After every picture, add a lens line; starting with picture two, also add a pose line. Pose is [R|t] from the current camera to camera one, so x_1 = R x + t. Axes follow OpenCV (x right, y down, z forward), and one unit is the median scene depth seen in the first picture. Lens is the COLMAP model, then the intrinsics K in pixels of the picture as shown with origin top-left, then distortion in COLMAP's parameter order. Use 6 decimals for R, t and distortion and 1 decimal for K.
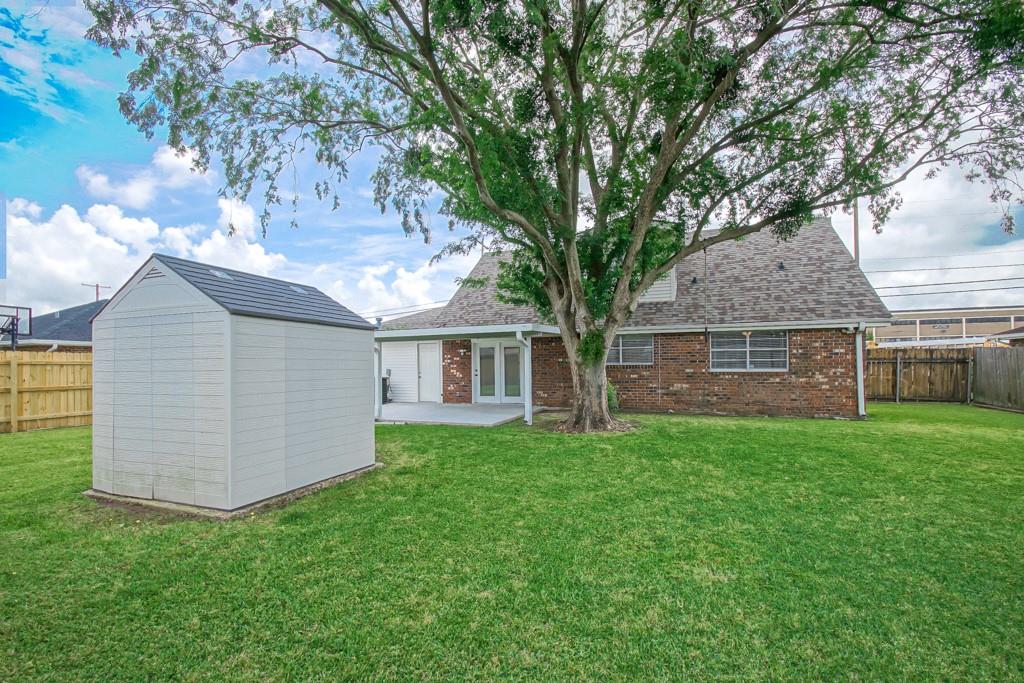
lens RADIAL K [[460.7, 0, 502.2], [0, 460.7, 360.8], [0, 0, 1]] dist [0.021906, 0.000238]
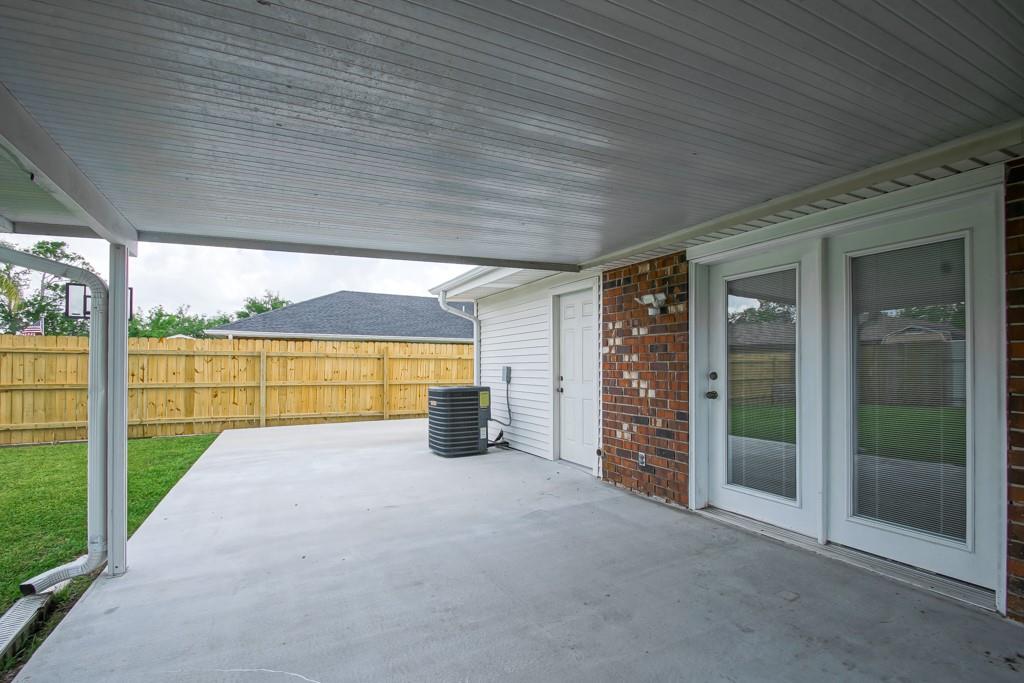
lens RADIAL K [[460.7, 0, 494.8], [0, 460.7, 363.2], [0, 0, 1]] dist [0.021906, 0.000238]
pose [[0.727736, 0.005854, -0.685832, 0.029438], [-0.002717, 0.999980, 0.005652, 0.013055], [0.685852, -0.002250, 0.727738, 0.732929]]
